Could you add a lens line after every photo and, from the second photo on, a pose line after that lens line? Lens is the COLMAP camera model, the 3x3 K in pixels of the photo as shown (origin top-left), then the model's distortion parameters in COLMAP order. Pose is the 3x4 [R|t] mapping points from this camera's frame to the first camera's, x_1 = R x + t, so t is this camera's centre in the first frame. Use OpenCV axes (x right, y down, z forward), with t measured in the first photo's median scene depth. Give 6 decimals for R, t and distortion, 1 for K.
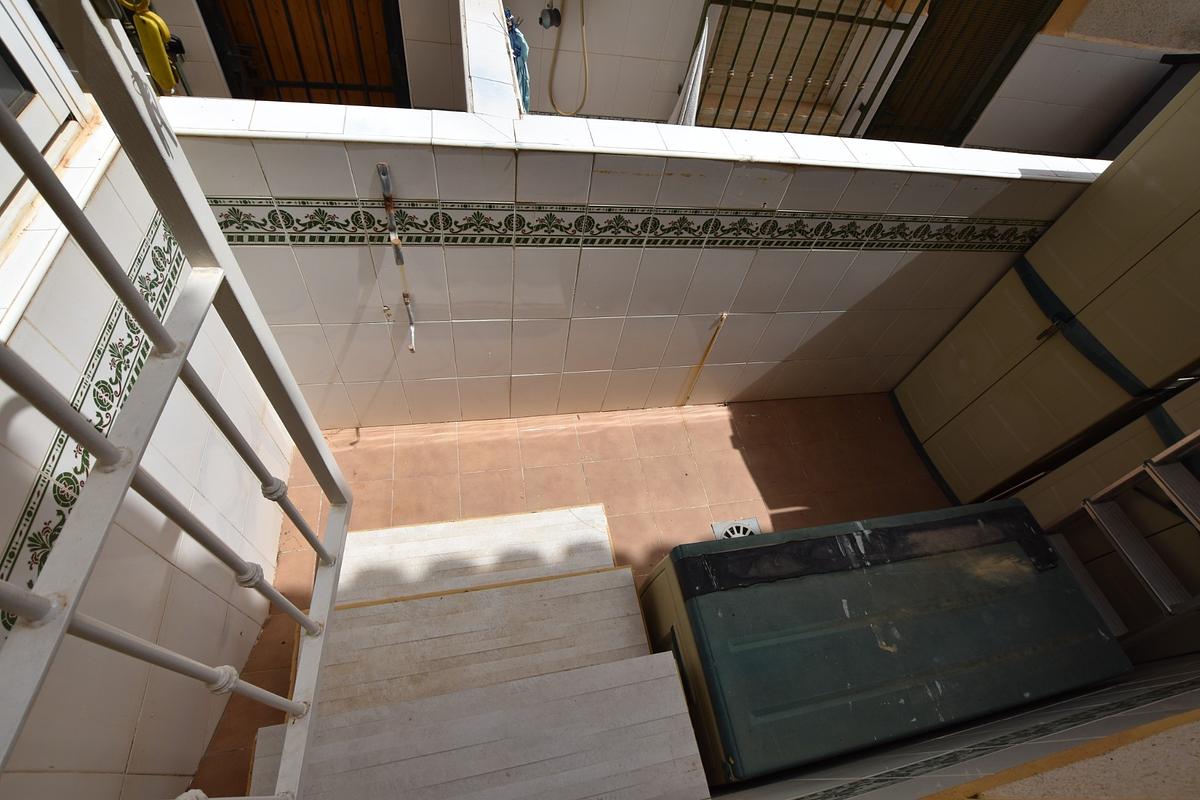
lens RADIAL K [[529.9, 0, 602.2], [0, 529.9, 402.0], [0, 0, 1]] dist [-0.033332, 0.005288]
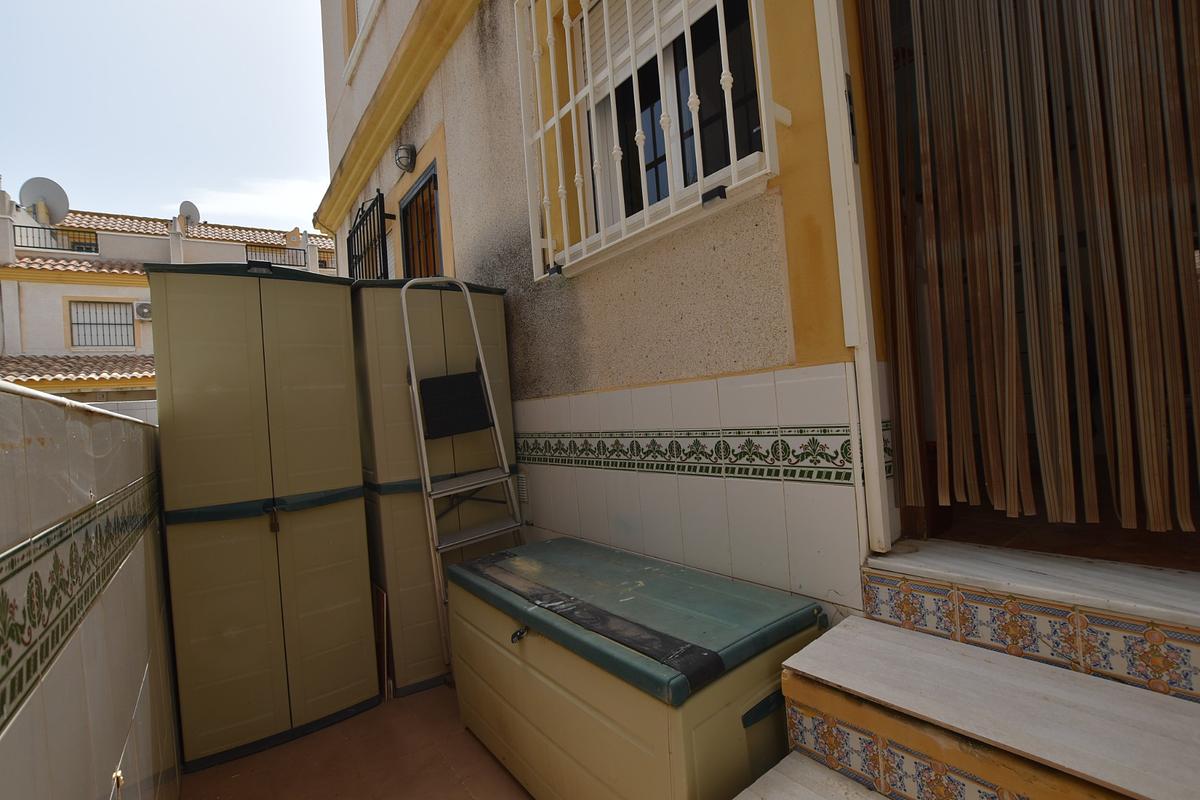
lens RADIAL K [[529.9, 0, 602.2], [0, 529.9, 402.0], [0, 0, 1]] dist [-0.033332, 0.005288]
pose [[-0.442975, -0.114931, 0.889137, -0.369650], [0.726964, 0.534364, 0.431252, -0.282365], [-0.524687, 0.837404, -0.153159, 0.747827]]
